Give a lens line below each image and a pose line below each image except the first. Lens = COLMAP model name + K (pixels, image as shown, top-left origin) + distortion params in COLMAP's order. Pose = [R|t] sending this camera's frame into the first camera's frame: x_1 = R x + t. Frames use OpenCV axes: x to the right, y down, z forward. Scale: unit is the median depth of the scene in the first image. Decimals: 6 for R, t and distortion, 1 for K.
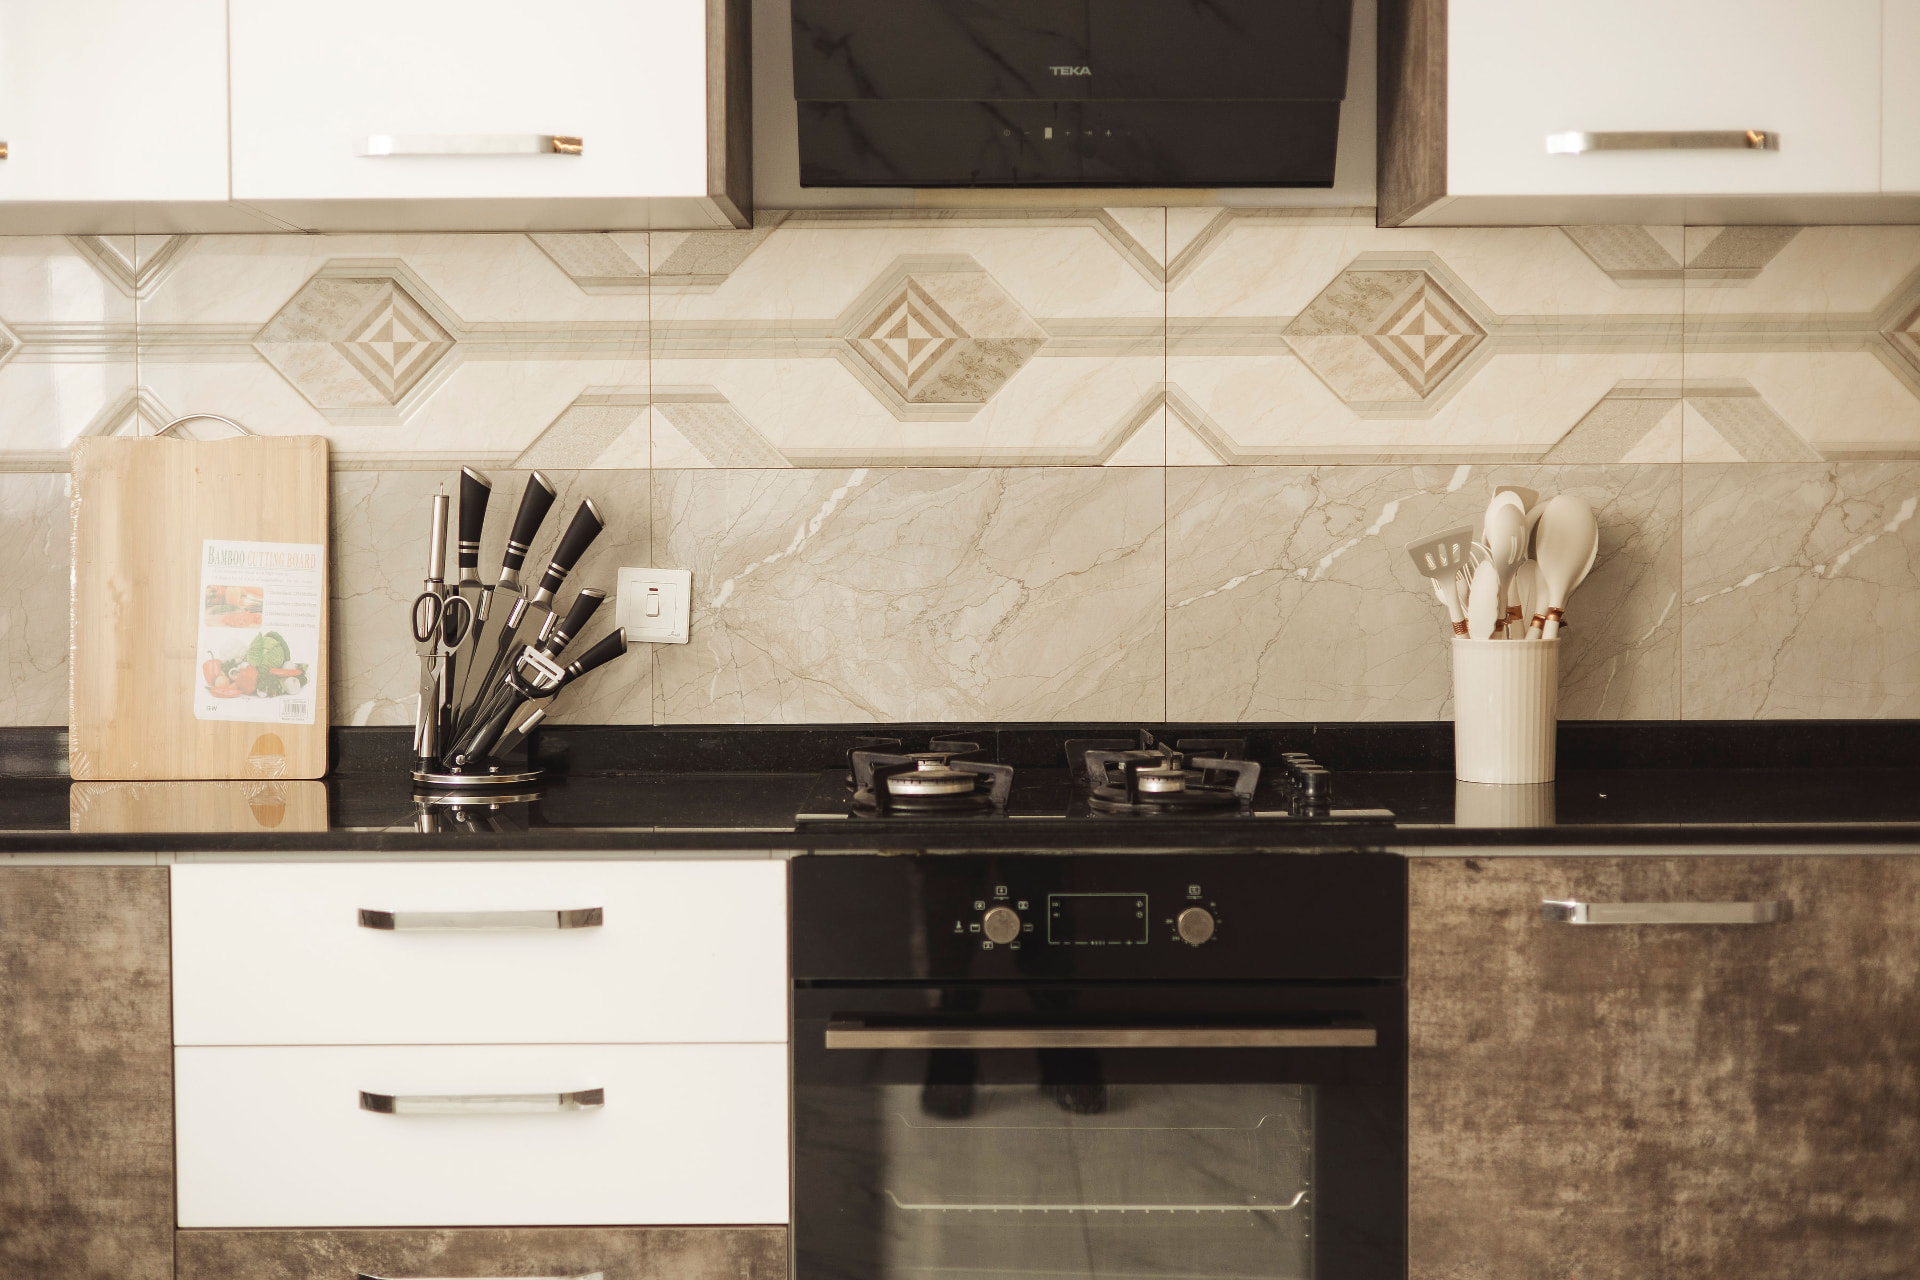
lens RADIAL K [[2752.8, 0, 960.0], [0, 2752.8, 640.0], [0, 0, 1]] dist [-0.022311, 0.005939]
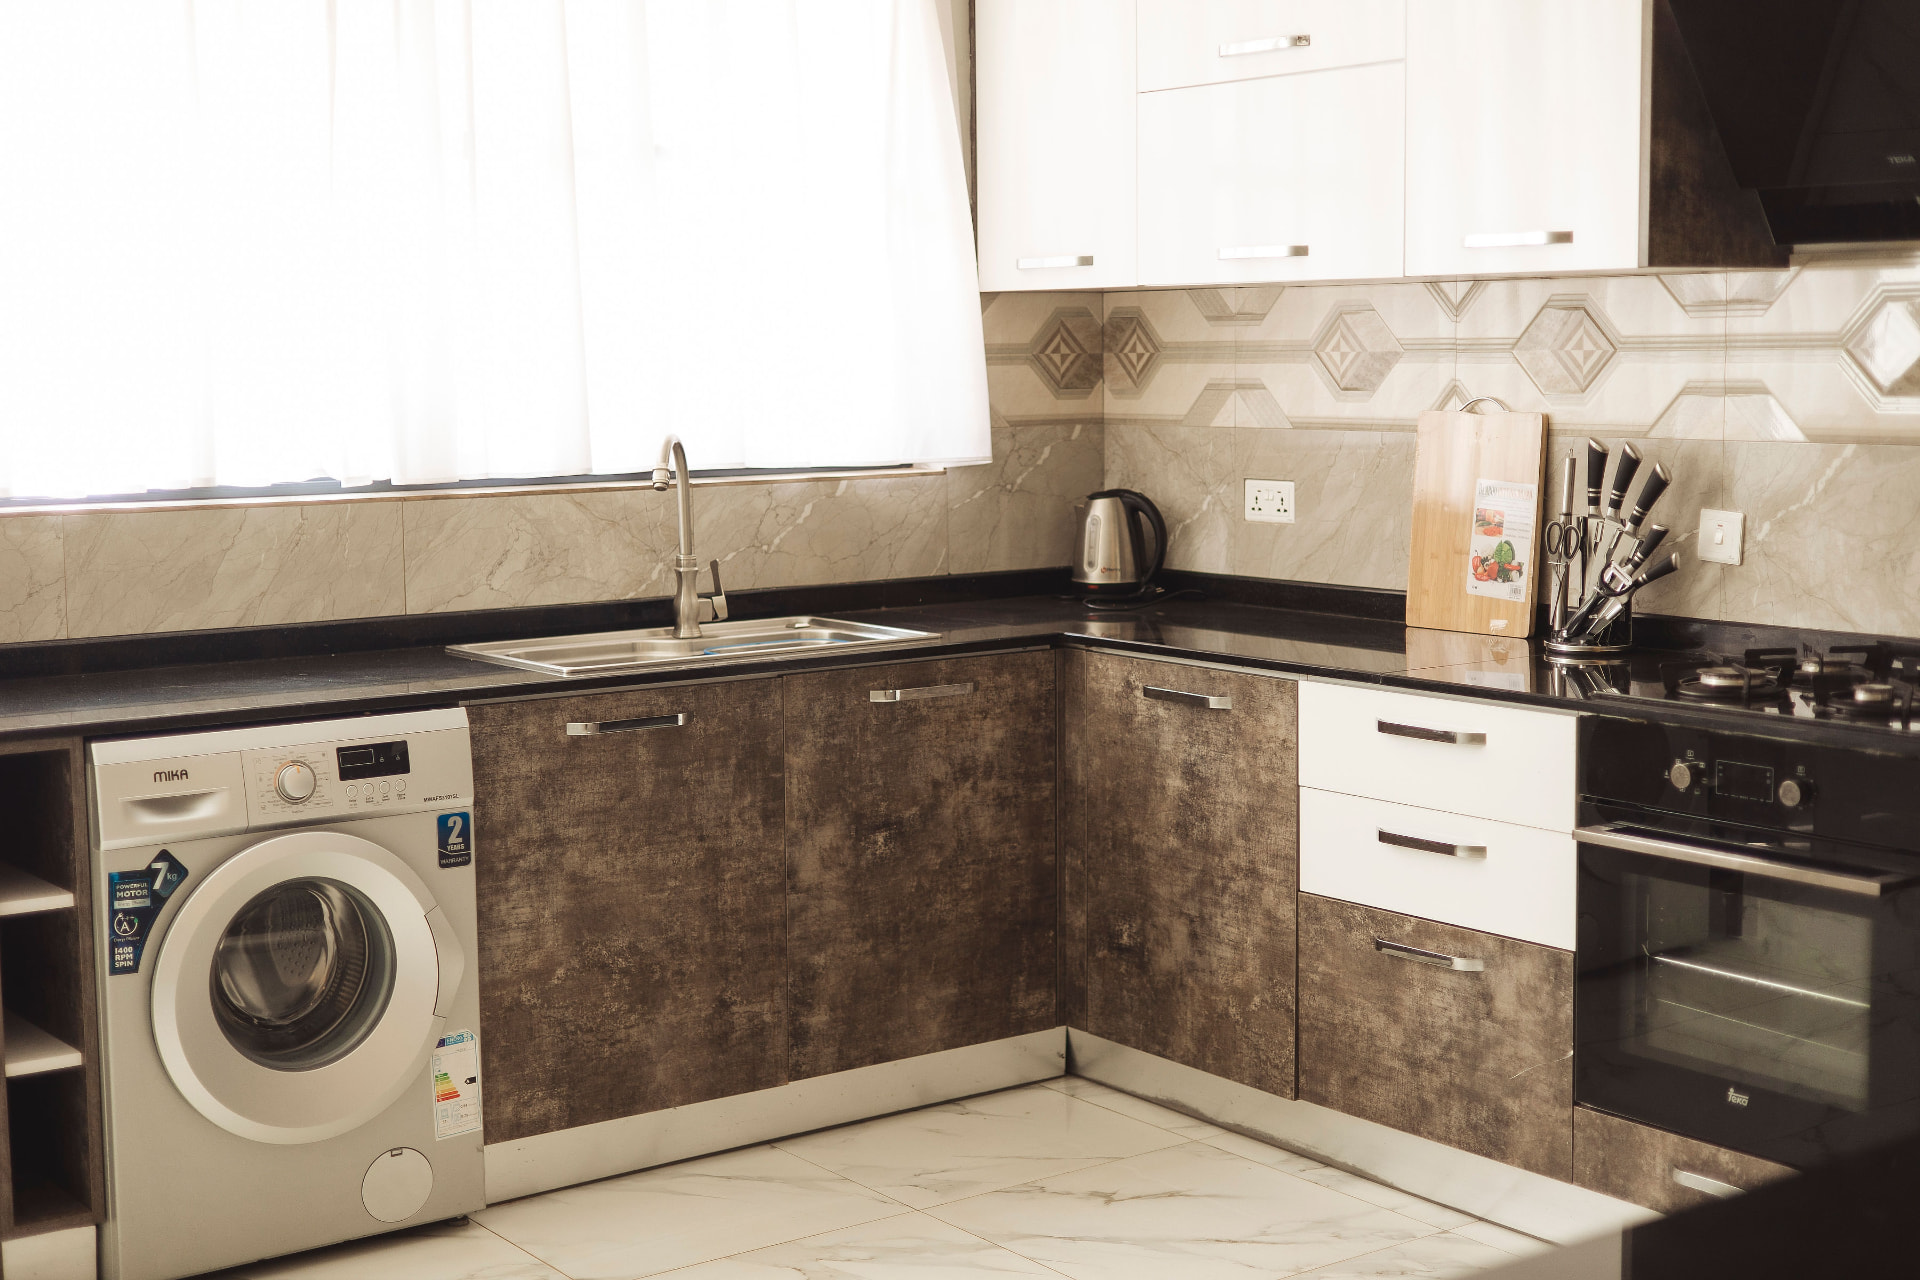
lens RADIAL K [[2752.8, 0, 960.0], [0, 2752.8, 640.0], [0, 0, 1]] dist [-0.022311, 0.005939]
pose [[0.583203, 0.086984, -0.807656, 0.820914], [-0.025429, 0.995718, 0.088877, -0.076613], [0.811928, -0.031296, 0.582918, -0.147912]]
